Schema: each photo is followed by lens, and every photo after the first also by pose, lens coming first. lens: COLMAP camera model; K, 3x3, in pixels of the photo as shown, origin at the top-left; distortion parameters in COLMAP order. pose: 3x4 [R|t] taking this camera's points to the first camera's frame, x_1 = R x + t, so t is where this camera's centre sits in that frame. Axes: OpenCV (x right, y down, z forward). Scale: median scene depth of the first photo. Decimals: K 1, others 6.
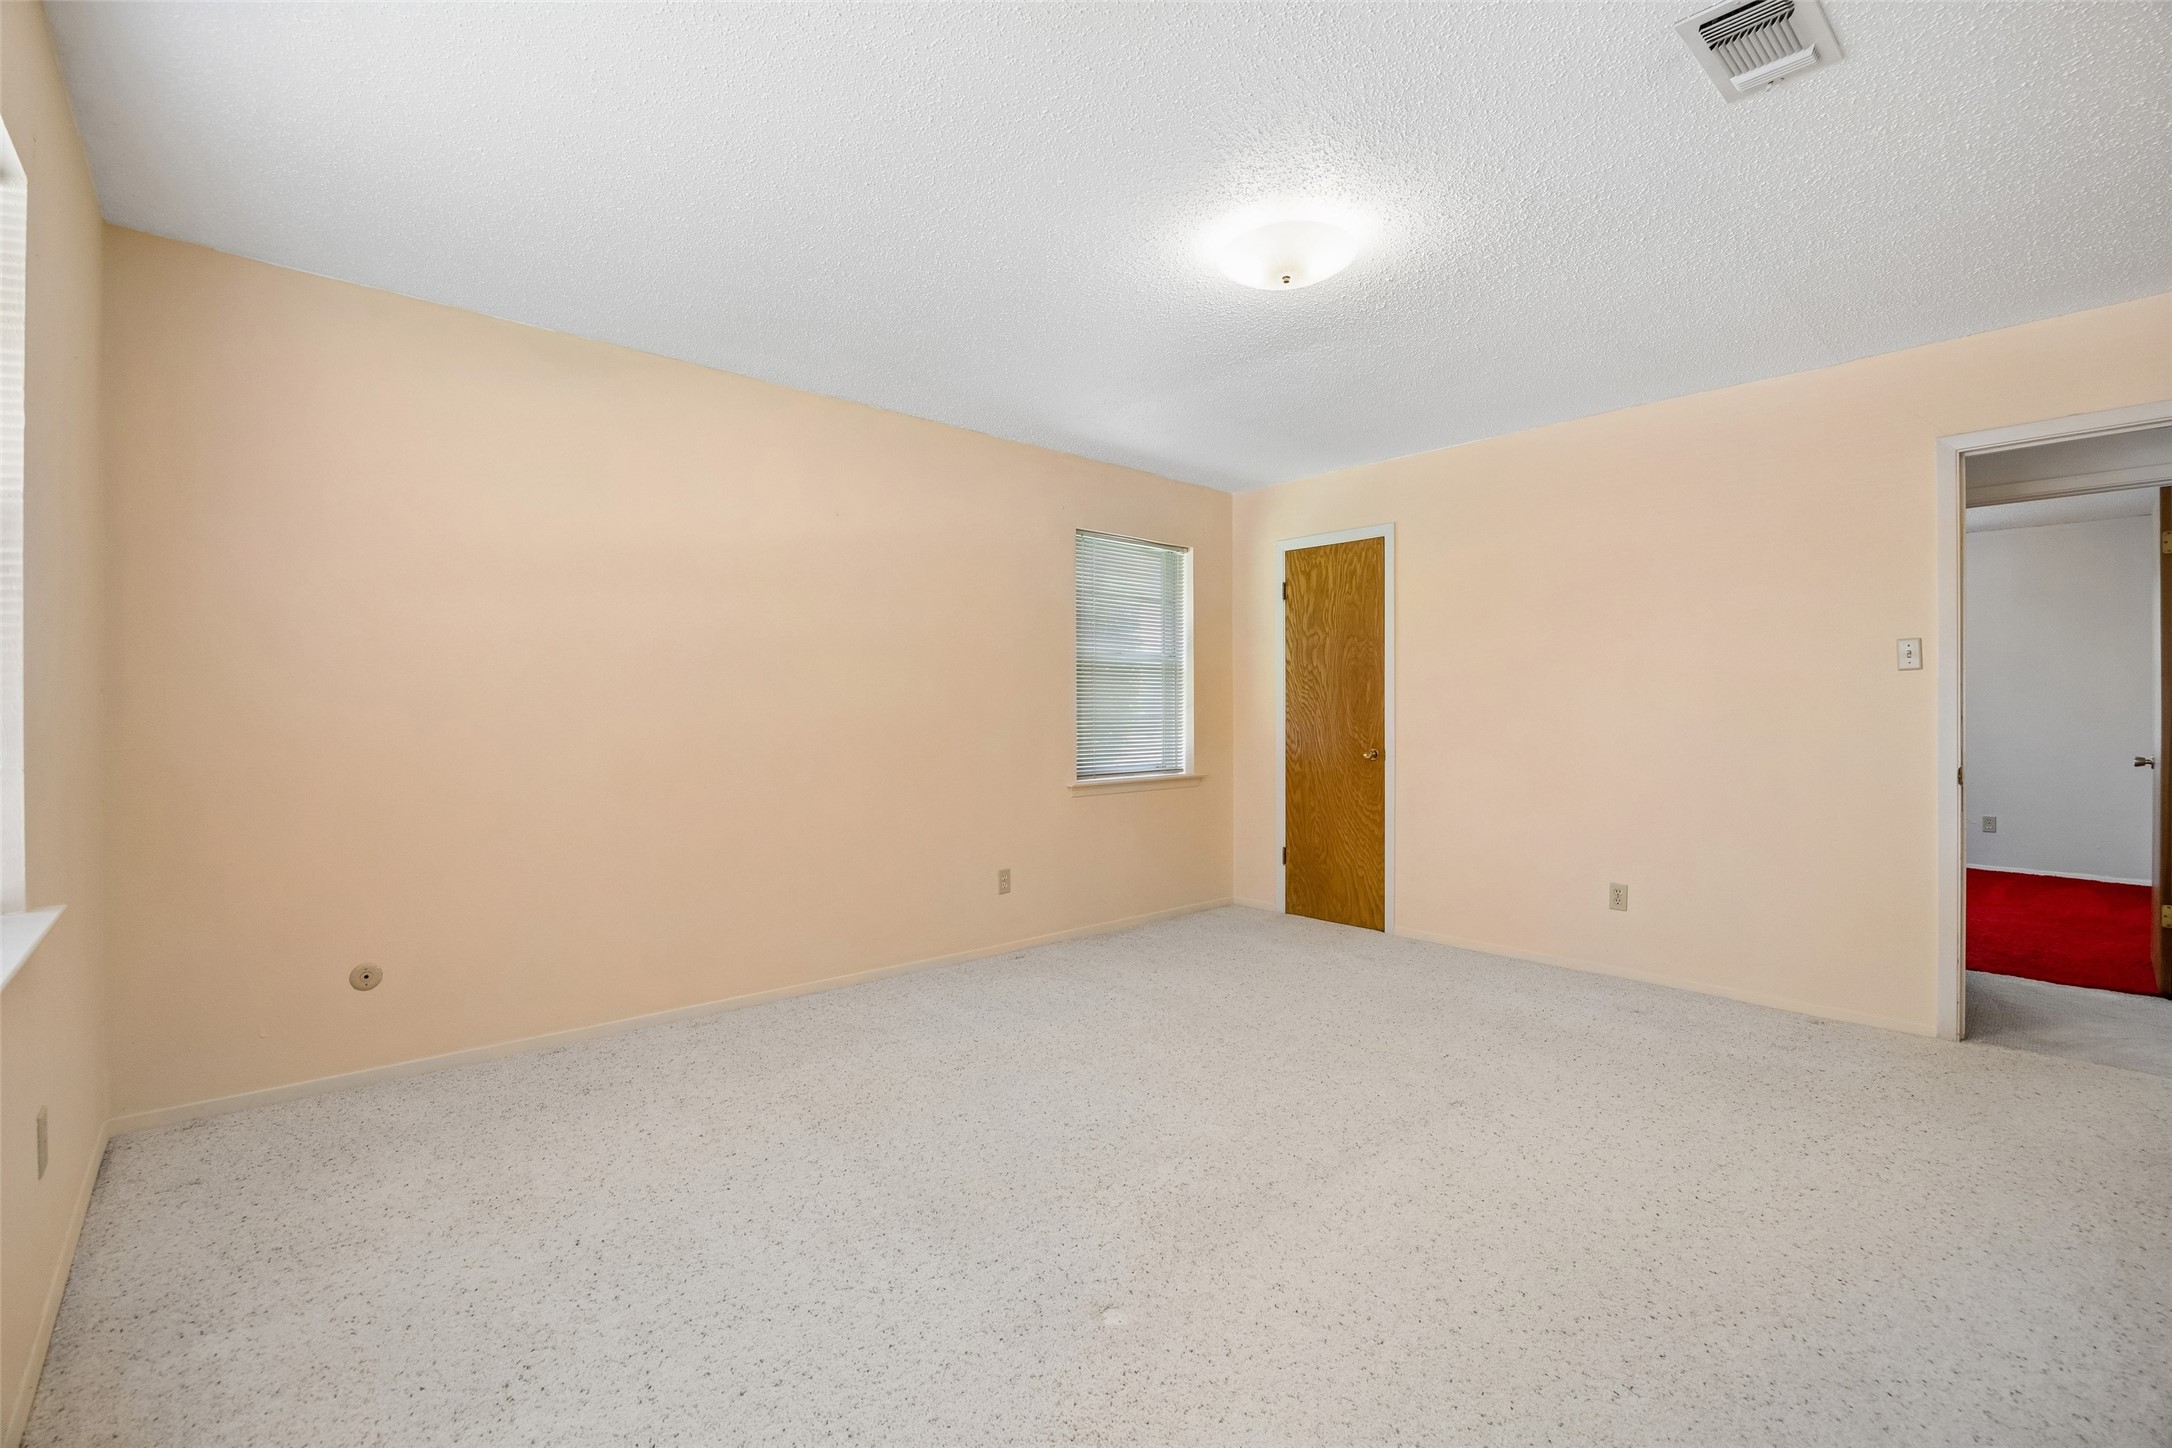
lens RADIAL K [[949.8, 0, 1075.7], [0, 949.8, 712.7], [0, 0, 1]] dist [-0.012692, -0.000531]
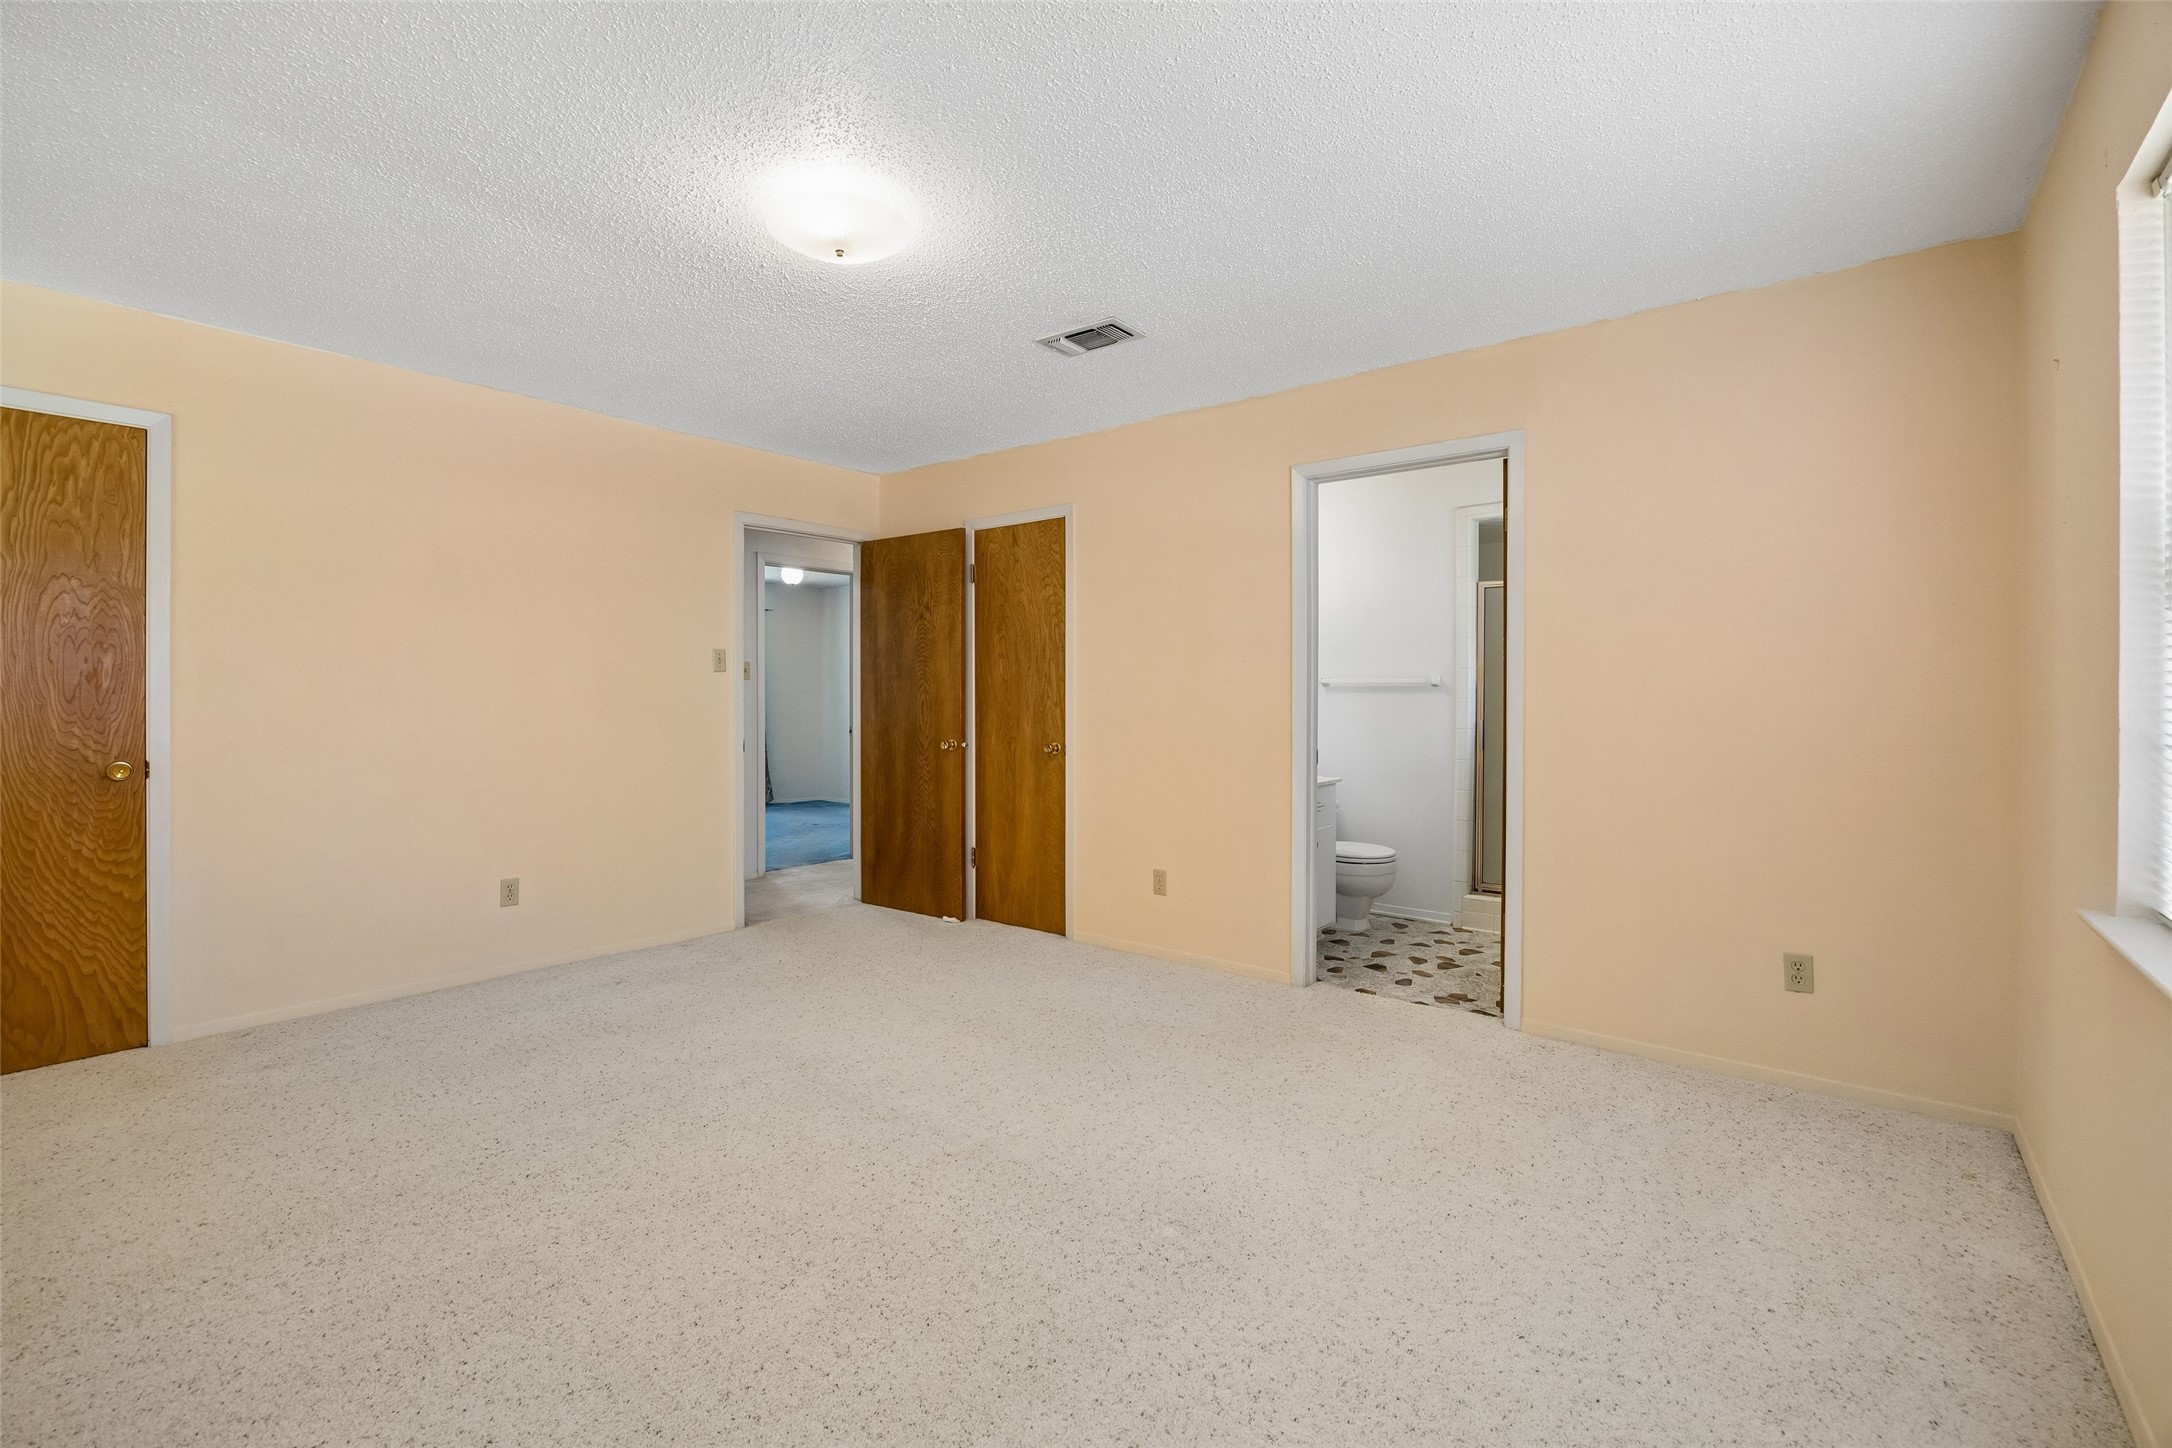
lens RADIAL K [[949.8, 0, 1075.7], [0, 949.8, 712.7], [0, 0, 1]] dist [-0.012692, -0.000531]
pose [[-0.149281, -0.013995, 0.988696, -0.393301], [0.000503, 0.999899, 0.014229, -0.003182], [-0.988795, 0.002621, -0.149259, 0.471806]]
